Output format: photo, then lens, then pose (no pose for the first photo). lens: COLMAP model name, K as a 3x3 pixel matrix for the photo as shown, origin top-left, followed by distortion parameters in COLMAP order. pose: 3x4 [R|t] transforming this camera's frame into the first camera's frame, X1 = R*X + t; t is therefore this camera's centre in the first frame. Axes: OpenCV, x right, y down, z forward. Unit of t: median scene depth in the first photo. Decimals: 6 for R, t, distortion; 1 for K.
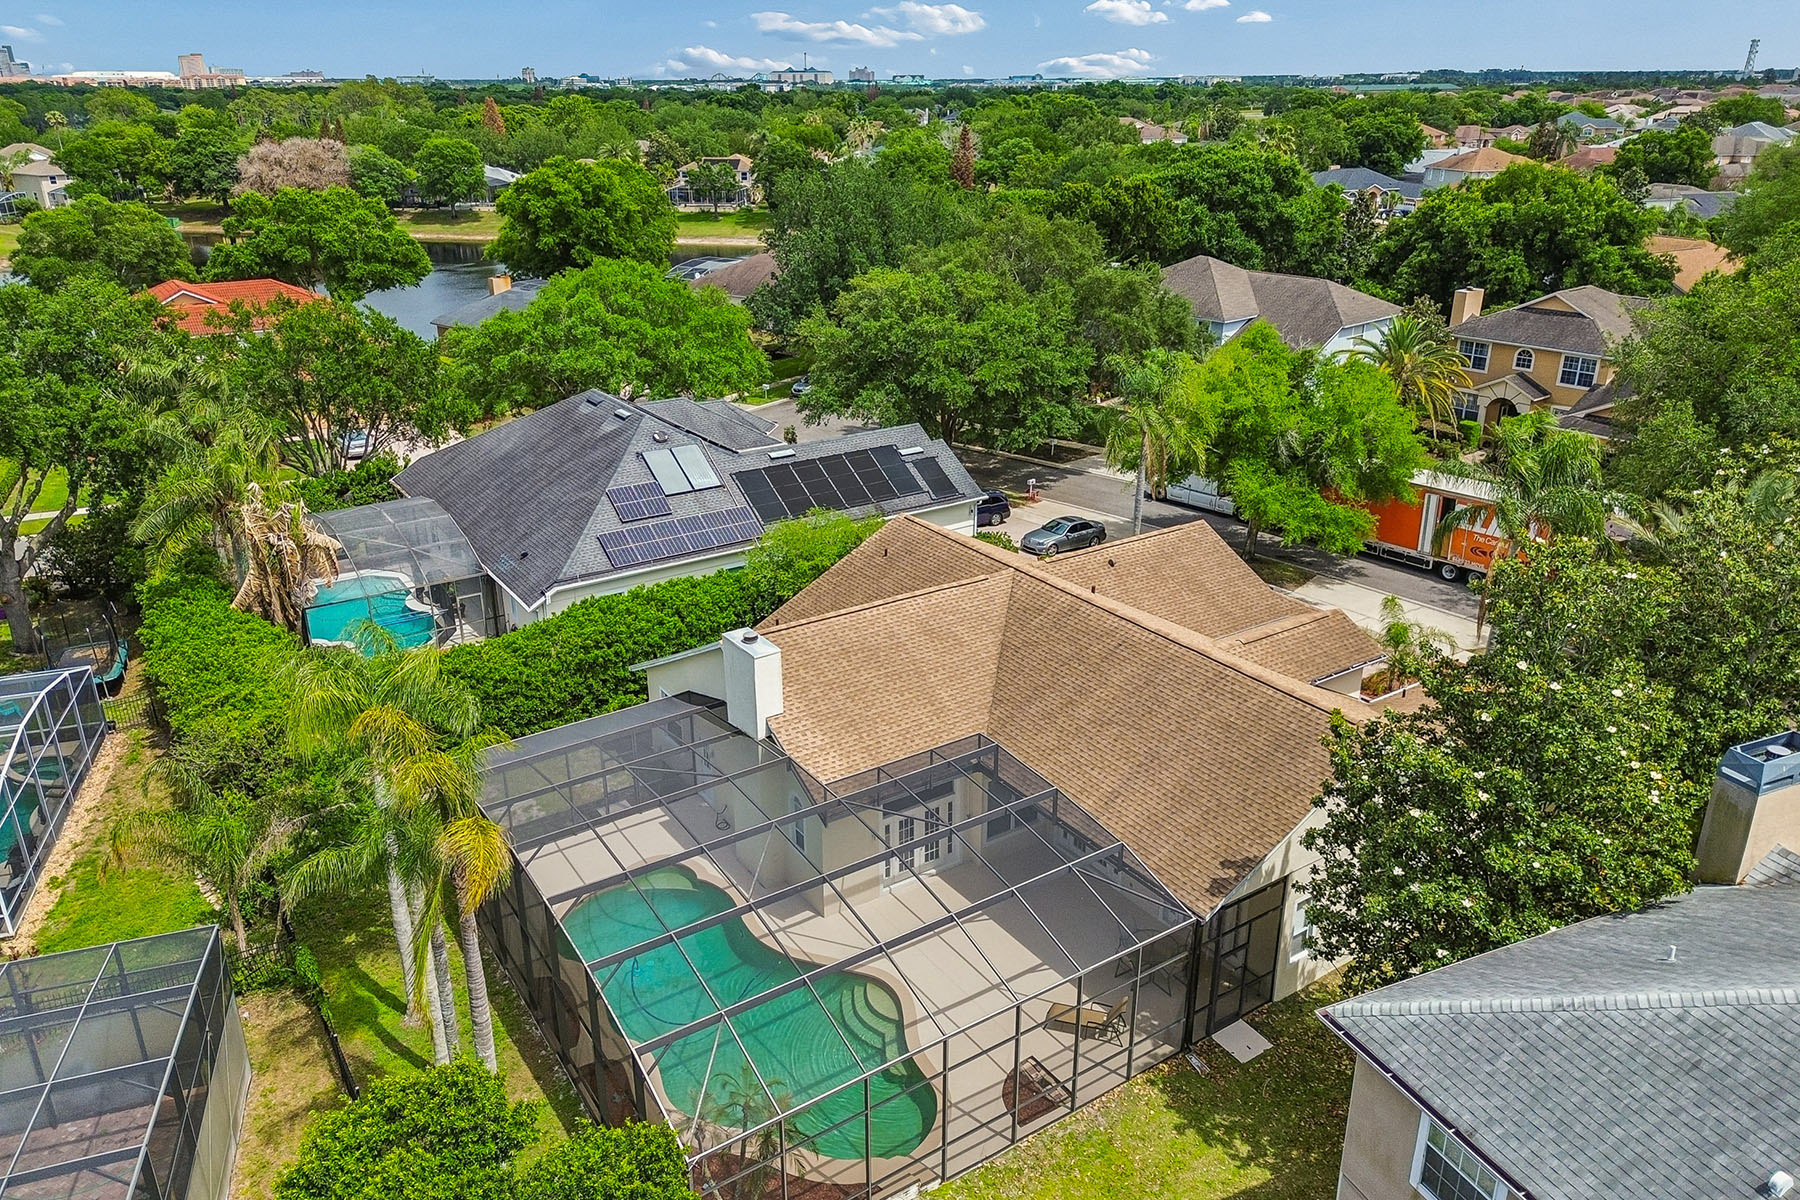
lens RADIAL K [[1257.8, 0, 861.2], [0, 1257.8, 601.0], [0, 0, 1]] dist [0.005725, 0.002986]
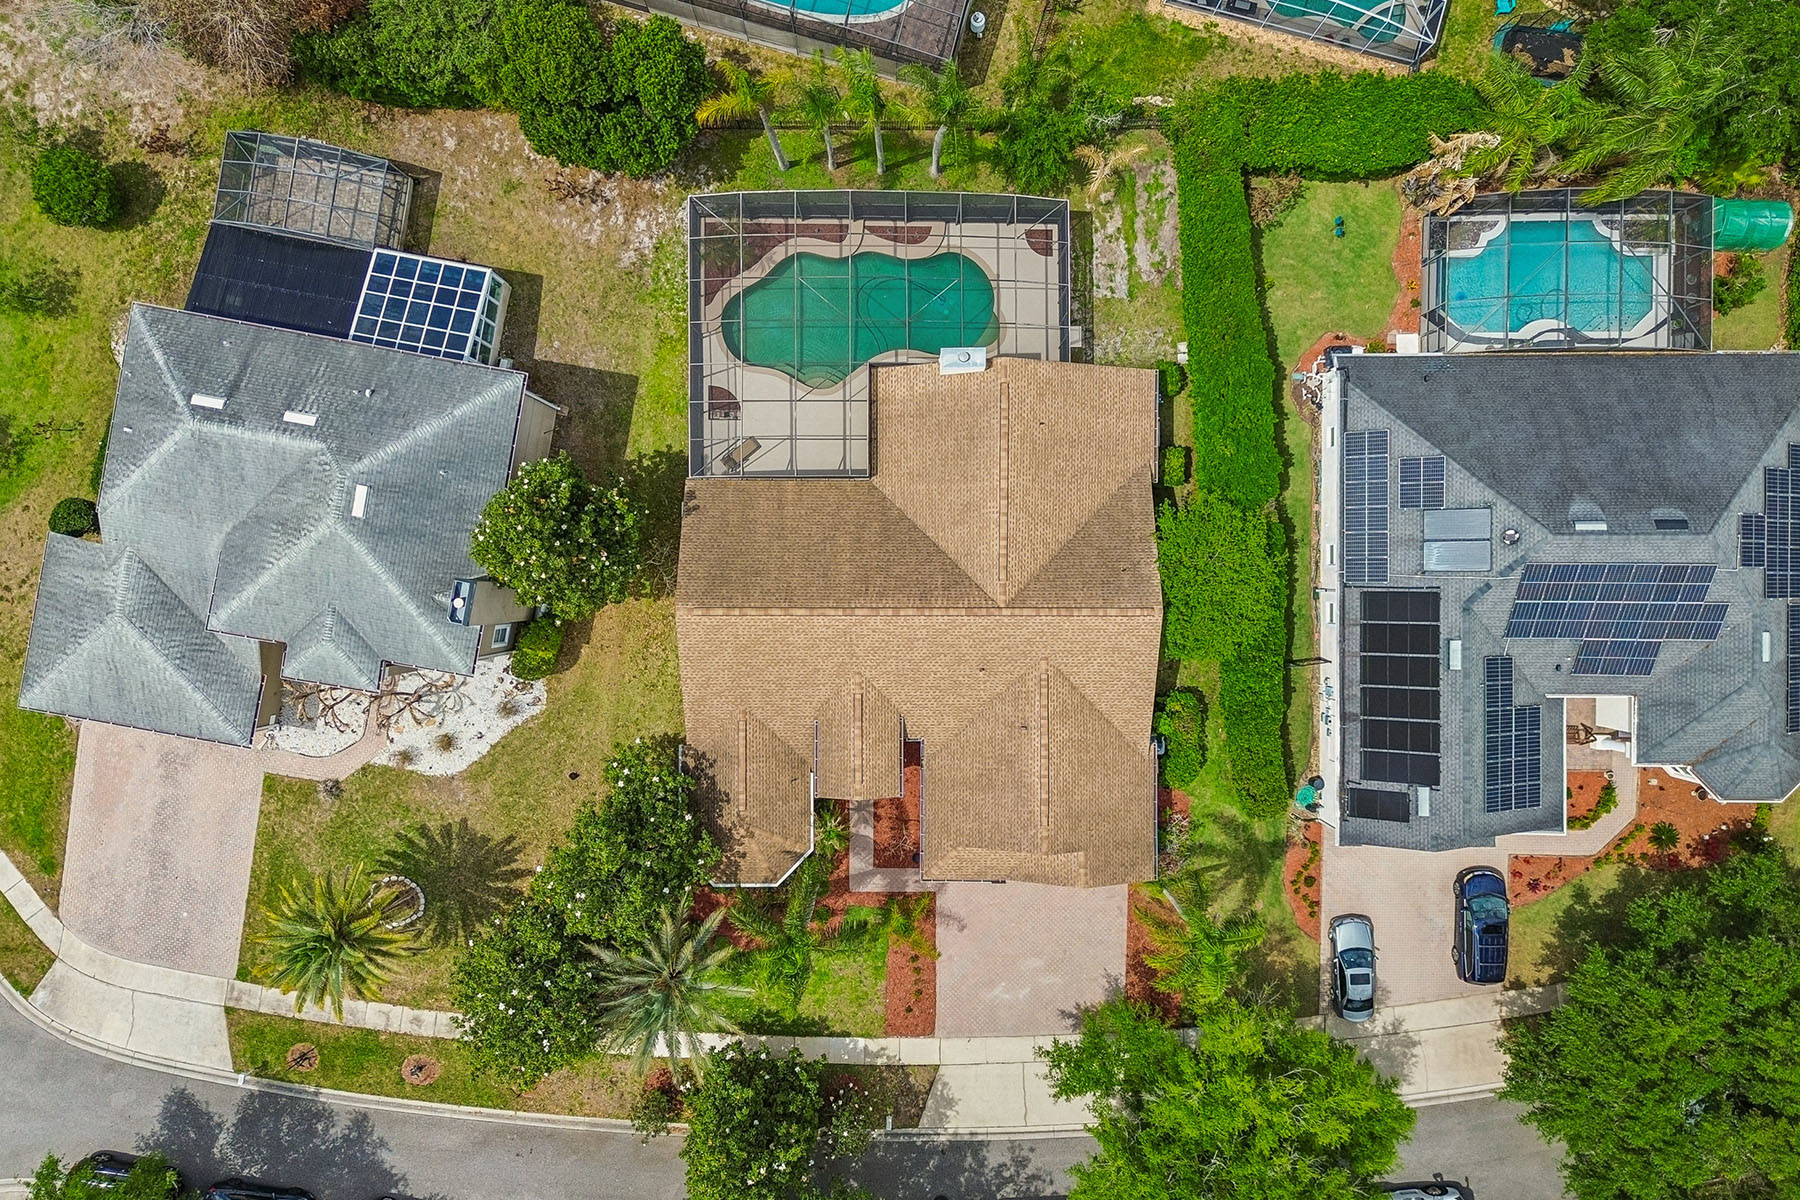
lens RADIAL K [[1257.8, 0, 861.2], [0, 1257.8, 601.0], [0, 0, 1]] dist [0.005725, 0.002986]
pose [[-0.531785, 0.846286, 0.031708, 0.114800], [-0.286494, -0.215007, 0.933645, -0.908363], [0.796948, 0.487414, 0.356793, 0.301756]]
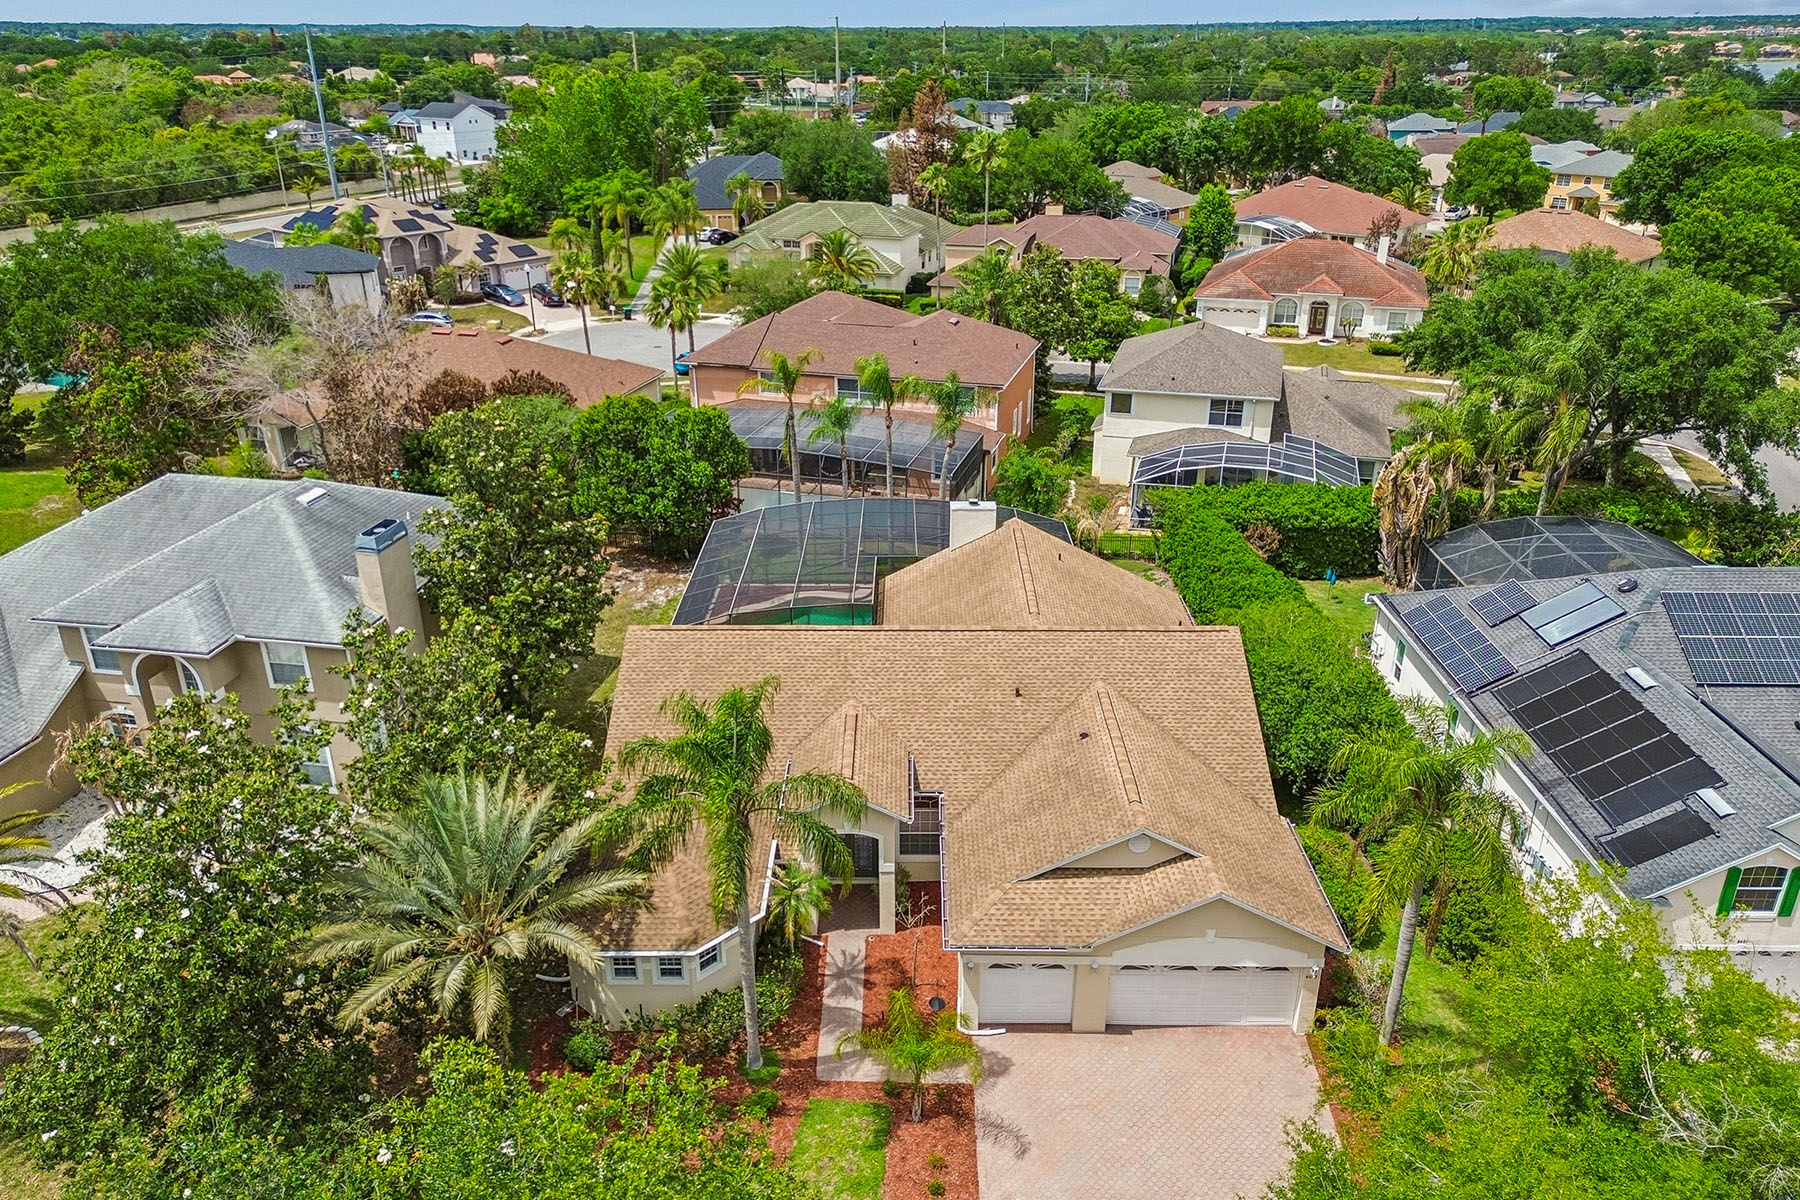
lens RADIAL K [[1257.8, 0, 861.2], [0, 1257.8, 601.0], [0, 0, 1]] dist [0.005725, 0.002986]
pose [[-0.559055, 0.358429, -0.747654, 0.742517], [-0.304428, 0.750016, 0.587196, -0.458554], [0.771220, 0.555882, -0.310185, 0.899931]]
